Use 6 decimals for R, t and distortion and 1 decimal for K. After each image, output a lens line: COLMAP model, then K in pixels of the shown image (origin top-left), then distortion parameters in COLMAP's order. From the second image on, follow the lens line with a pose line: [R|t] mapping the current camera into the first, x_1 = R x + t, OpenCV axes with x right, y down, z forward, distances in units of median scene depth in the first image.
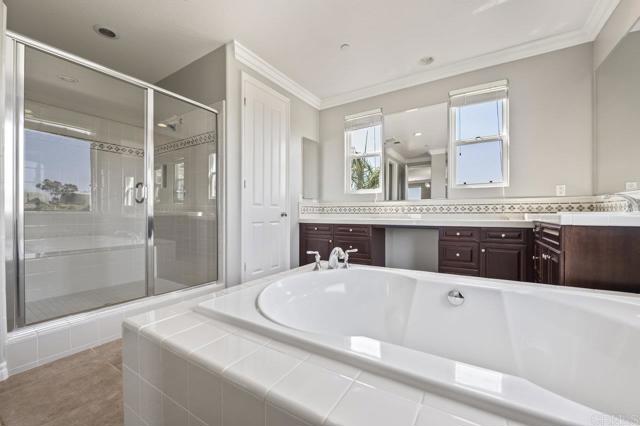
lens RADIAL K [[254.3, 0, 319.5], [0, 254.3, 217.3], [0, 0, 1]] dist [-0.008734, -0.001043]
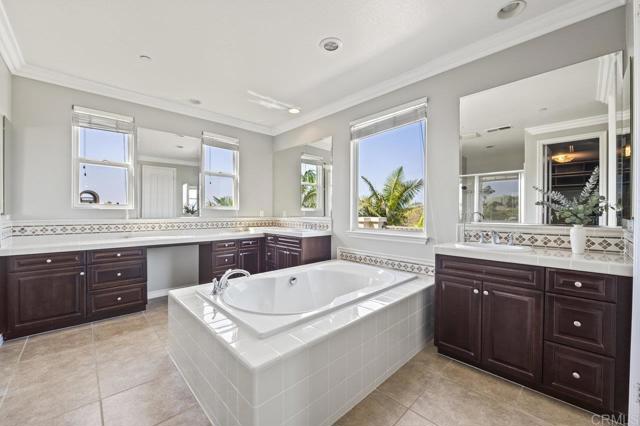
lens RADIAL K [[254.3, 0, 322.9], [0, 254.3, 211.6], [0, 0, 1]] dist [-0.008734, -0.001043]
pose [[0.241158, 0.002397, 0.970483, -0.563873], [0.010764, 0.999929, -0.005145, -0.088318], [-0.970426, 0.011687, 0.241115, 0.131734]]
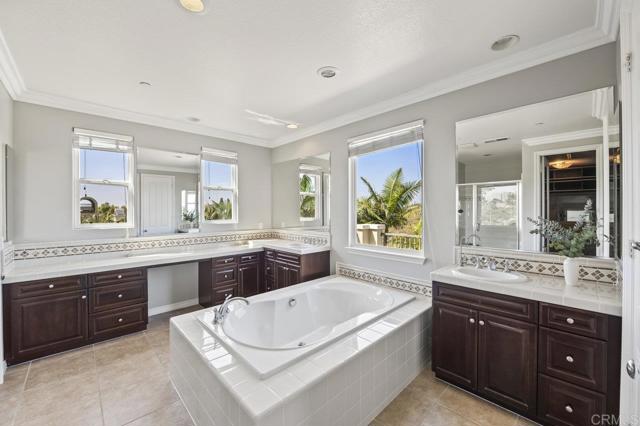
lens RADIAL K [[254.3, 0, 322.1], [0, 254.3, 211.8], [0, 0, 1]] dist [-0.008734, -0.001043]
pose [[0.239927, 0.001897, 0.970789, -0.574031], [0.017723, 0.999823, -0.006334, -0.159555], [-0.970629, 0.018725, 0.239850, 0.126696]]
